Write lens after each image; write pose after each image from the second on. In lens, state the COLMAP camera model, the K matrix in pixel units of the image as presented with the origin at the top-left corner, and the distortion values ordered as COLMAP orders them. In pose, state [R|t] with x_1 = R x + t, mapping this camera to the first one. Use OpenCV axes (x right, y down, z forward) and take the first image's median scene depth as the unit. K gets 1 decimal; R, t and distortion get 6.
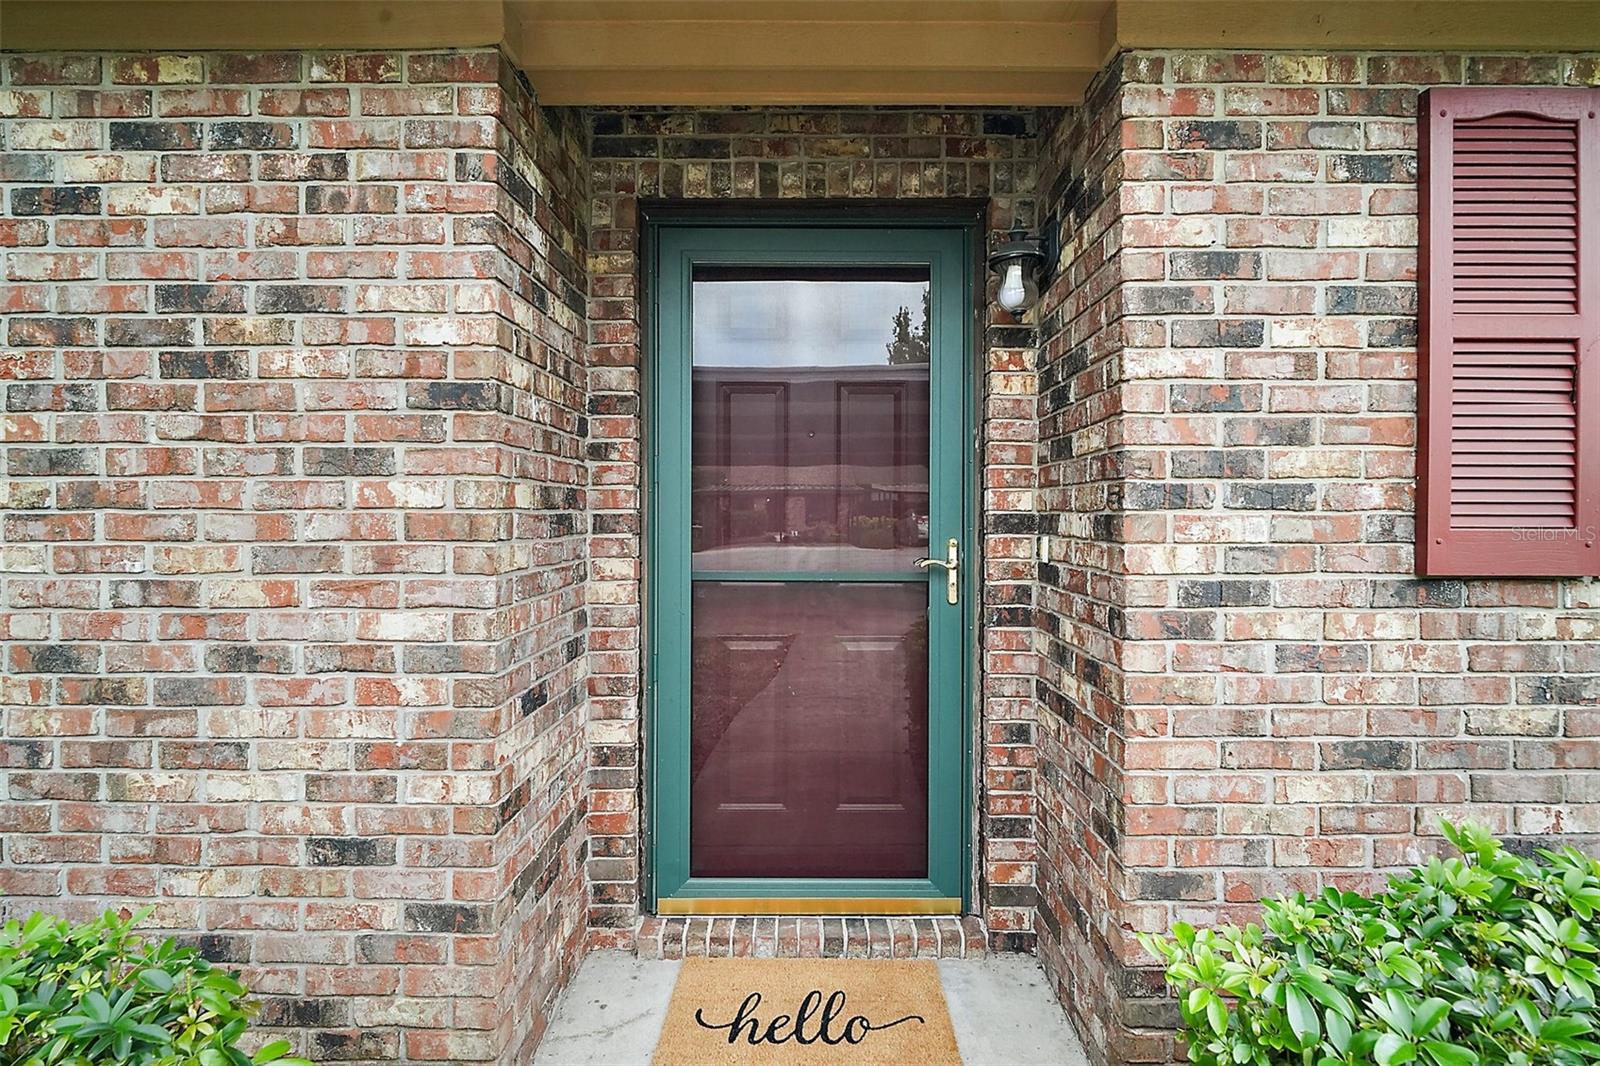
lens RADIAL K [[742.9, 0, 802.2], [0, 742.9, 521.9], [0, 0, 1]] dist [-0.005372, -0.000858]
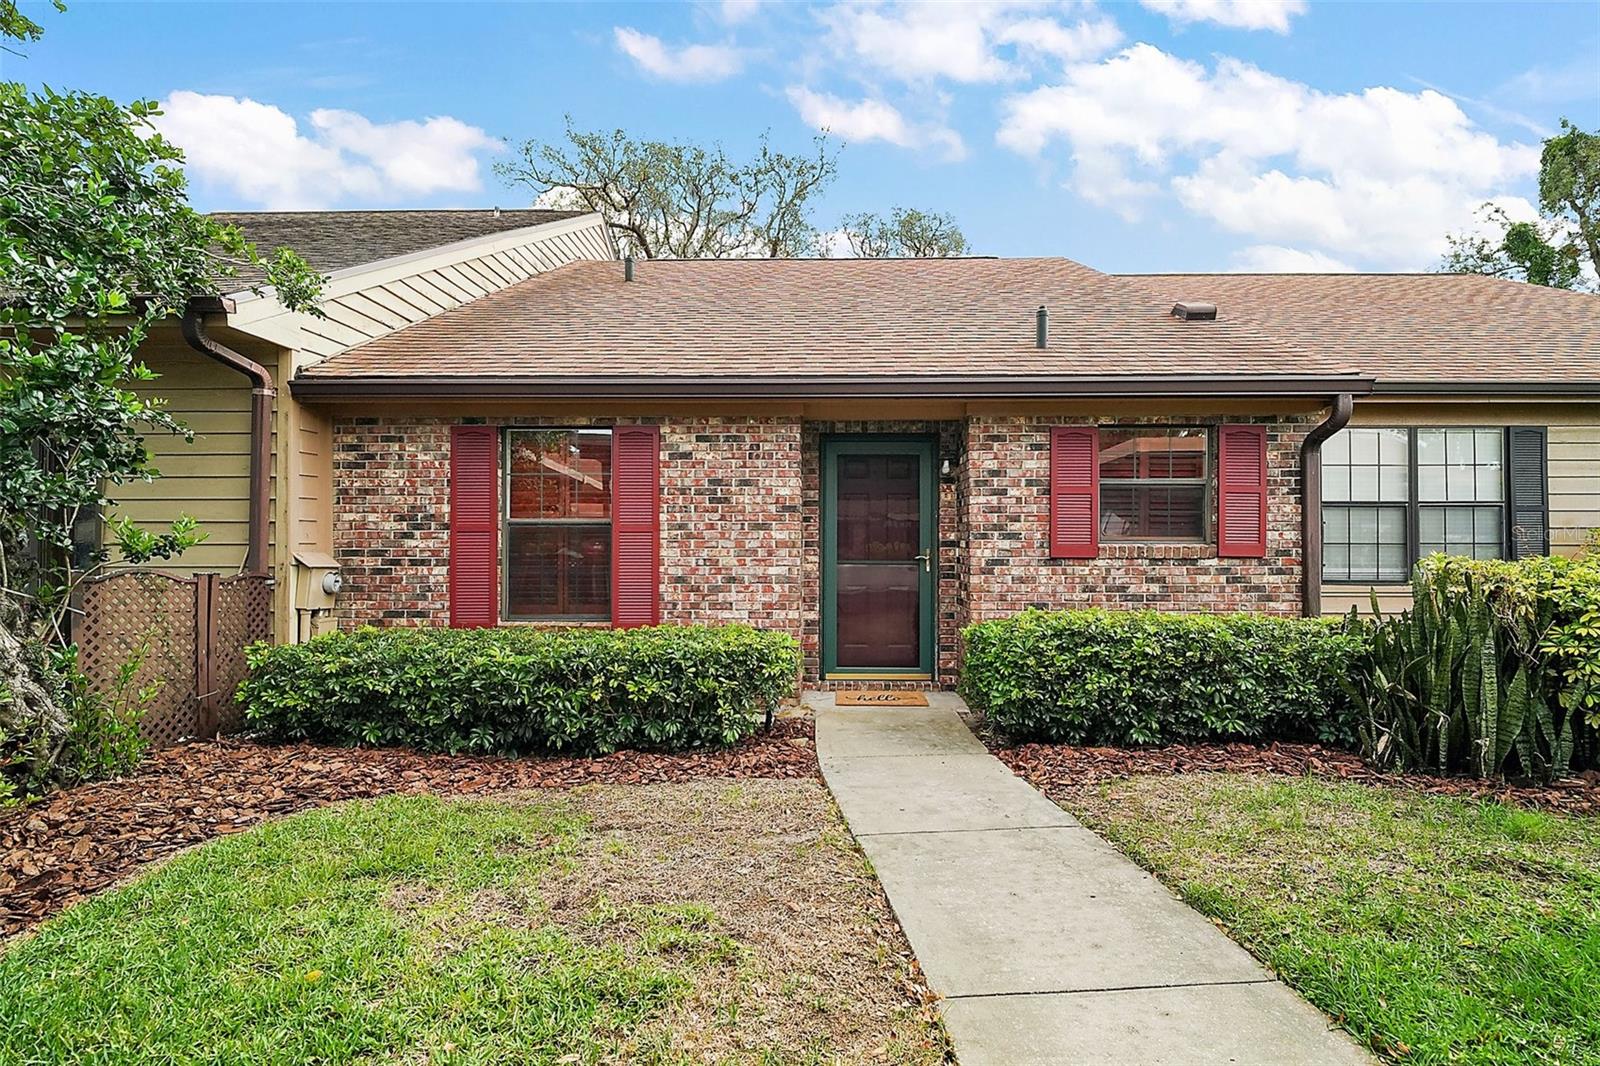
lens RADIAL K [[742.9, 0, 802.2], [0, 742.9, 521.9], [0, 0, 1]] dist [-0.005372, -0.000858]
pose [[0.999846, 0.000332, -0.017527, -0.336313], [-0.000948, 0.999382, -0.035150, 0.026563], [0.017505, 0.035161, 0.999228, -2.711026]]
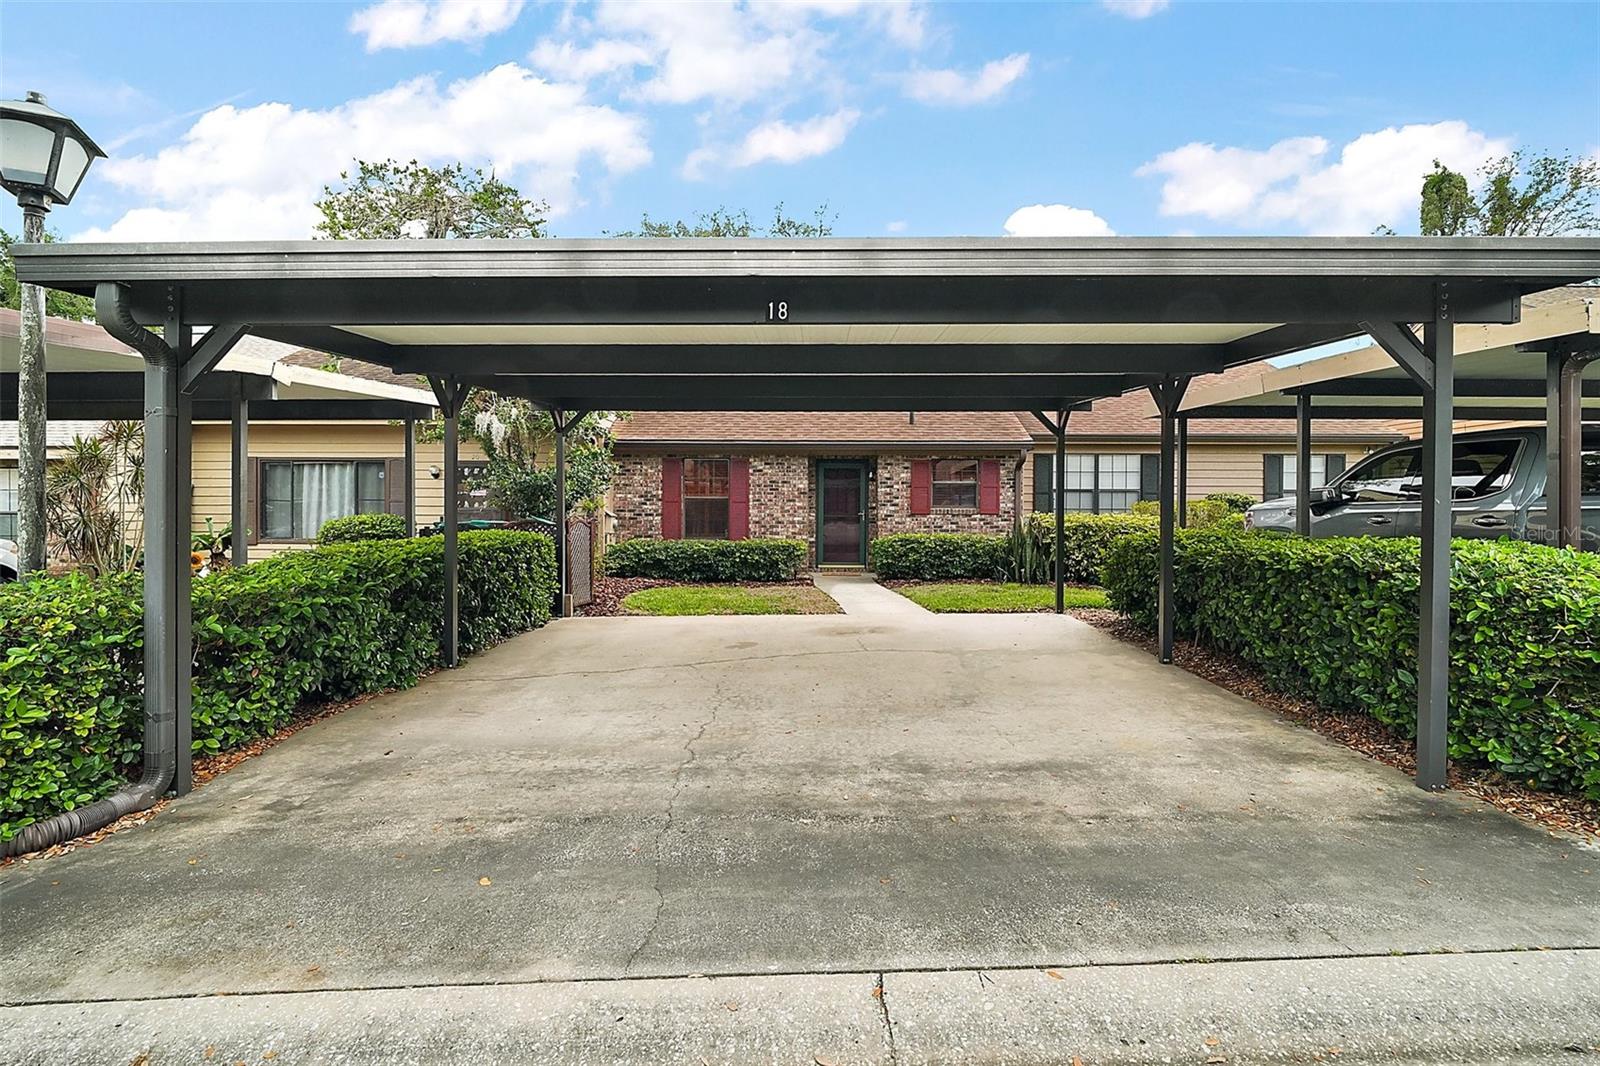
lens RADIAL K [[742.9, 0, 802.2], [0, 742.9, 521.9], [0, 0, 1]] dist [-0.005372, -0.000858]
pose [[0.999824, 0.005526, -0.017922, -0.314582], [-0.005344, 0.999934, 0.010212, 0.085823], [0.017977, -0.010114, 0.999787, -7.944724]]
